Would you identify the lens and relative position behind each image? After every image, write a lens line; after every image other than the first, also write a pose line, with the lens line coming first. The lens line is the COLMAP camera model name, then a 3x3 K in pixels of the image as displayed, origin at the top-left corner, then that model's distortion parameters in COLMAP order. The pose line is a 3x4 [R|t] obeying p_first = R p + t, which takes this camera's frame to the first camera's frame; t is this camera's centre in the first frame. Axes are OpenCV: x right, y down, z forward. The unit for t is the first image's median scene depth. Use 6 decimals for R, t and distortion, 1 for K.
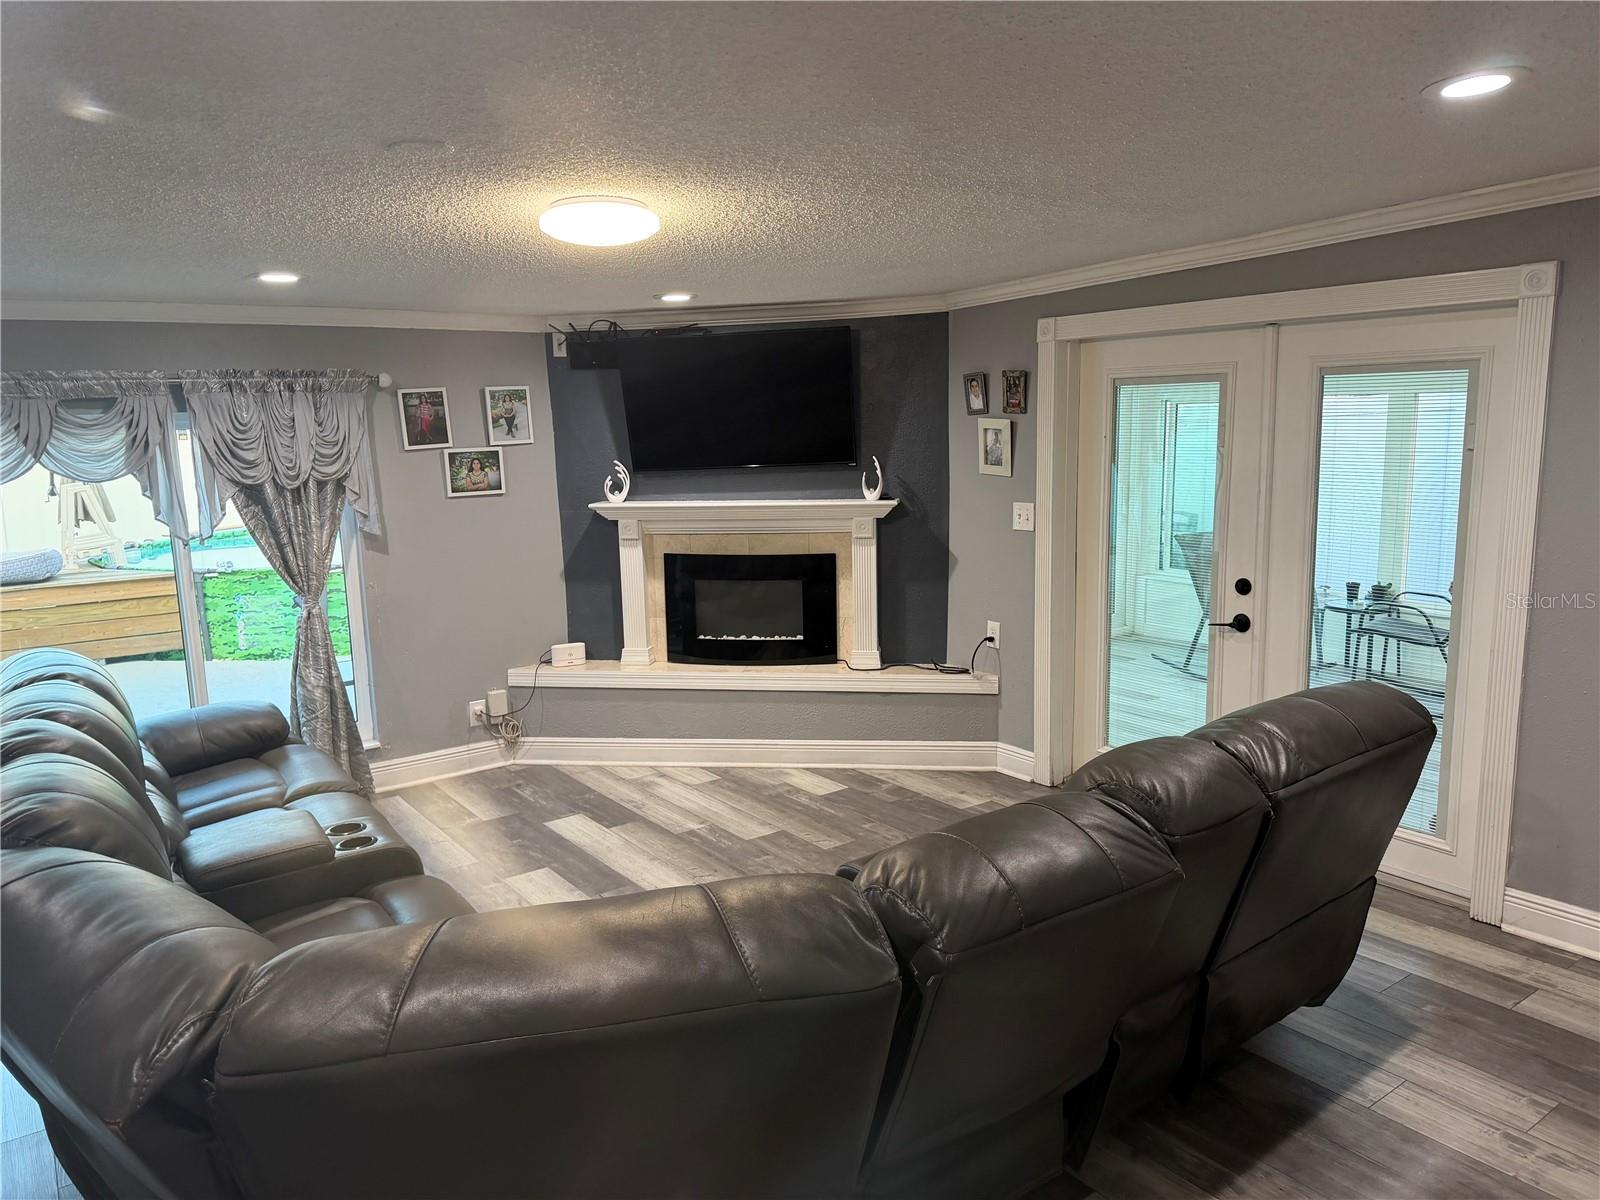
lens RADIAL K [[1132.7, 0, 802.5], [0, 1132.7, 606.2], [0, 0, 1]] dist [-0.005191, -0.003353]
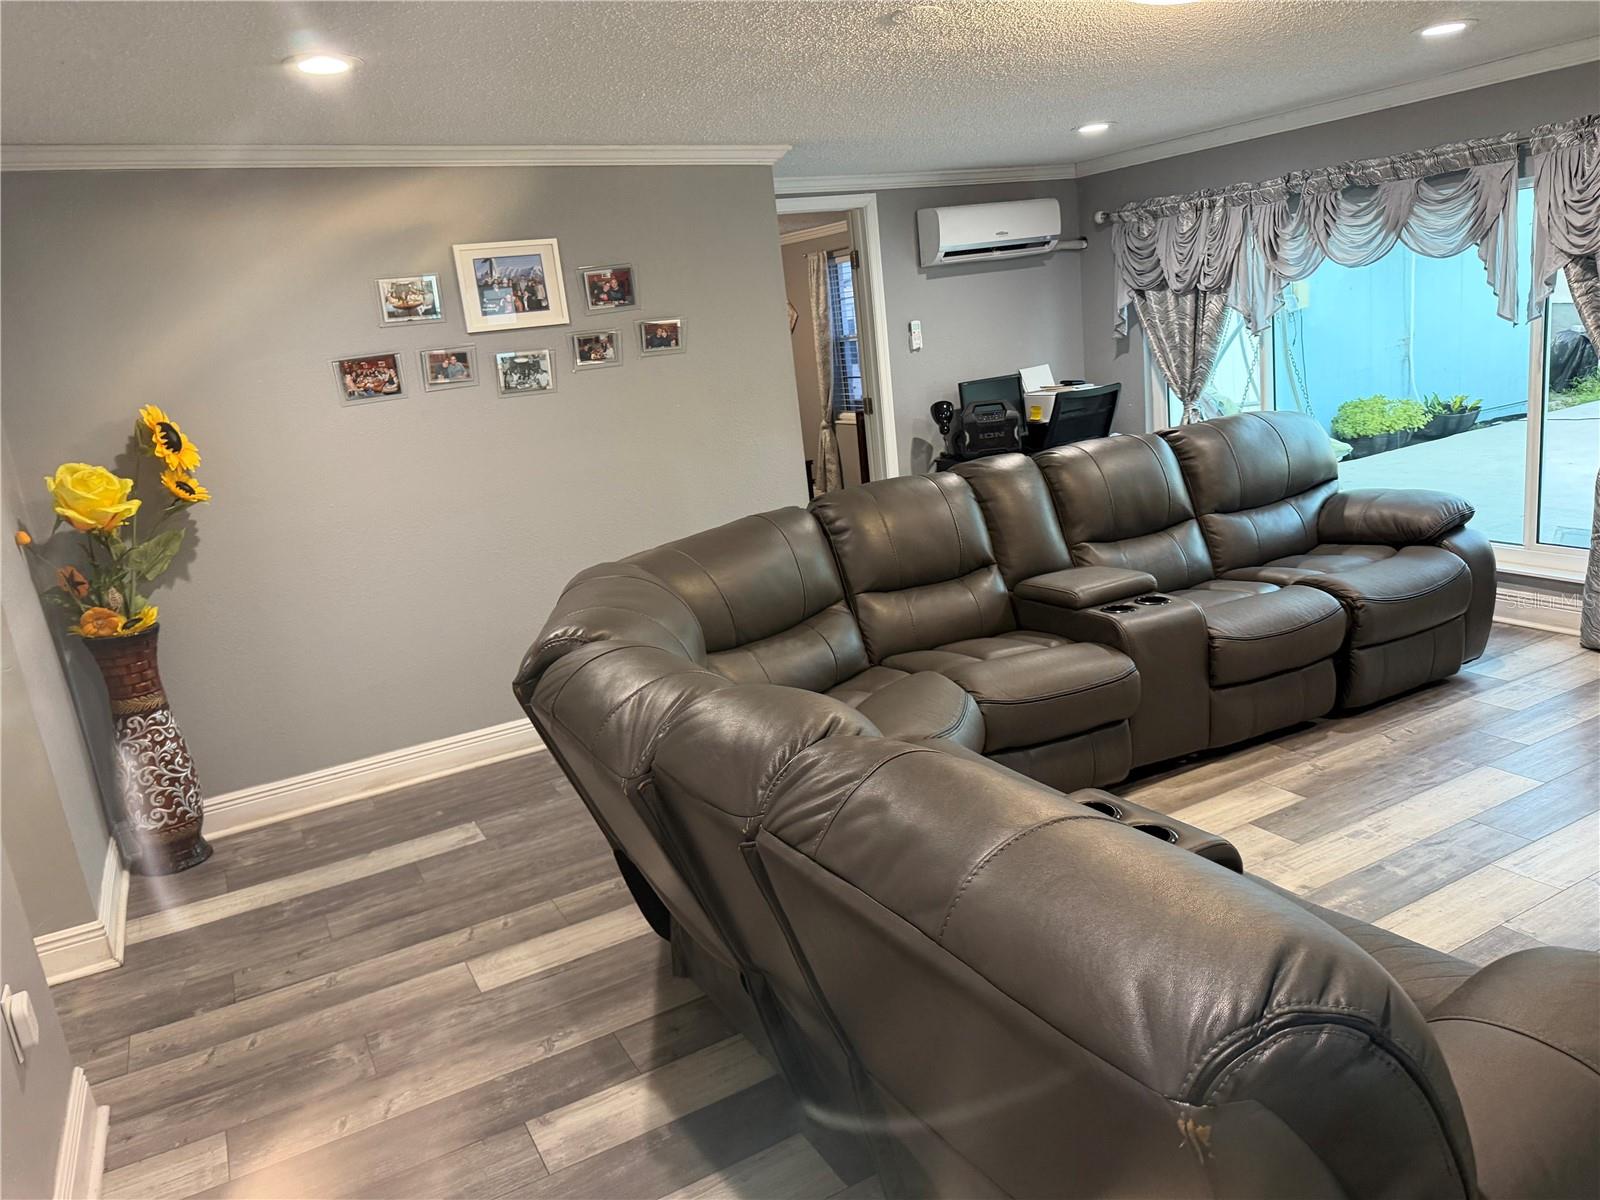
lens RADIAL K [[1132.7, 0, 798.9], [0, 1132.7, 597.5], [0, 0, 1]] dist [-0.005191, -0.003353]
pose [[-0.135562, 0.280195, -0.950323, 0.517815], [-0.043038, 0.956607, 0.288187, -0.083728], [0.989834, 0.079967, -0.117620, 0.560129]]
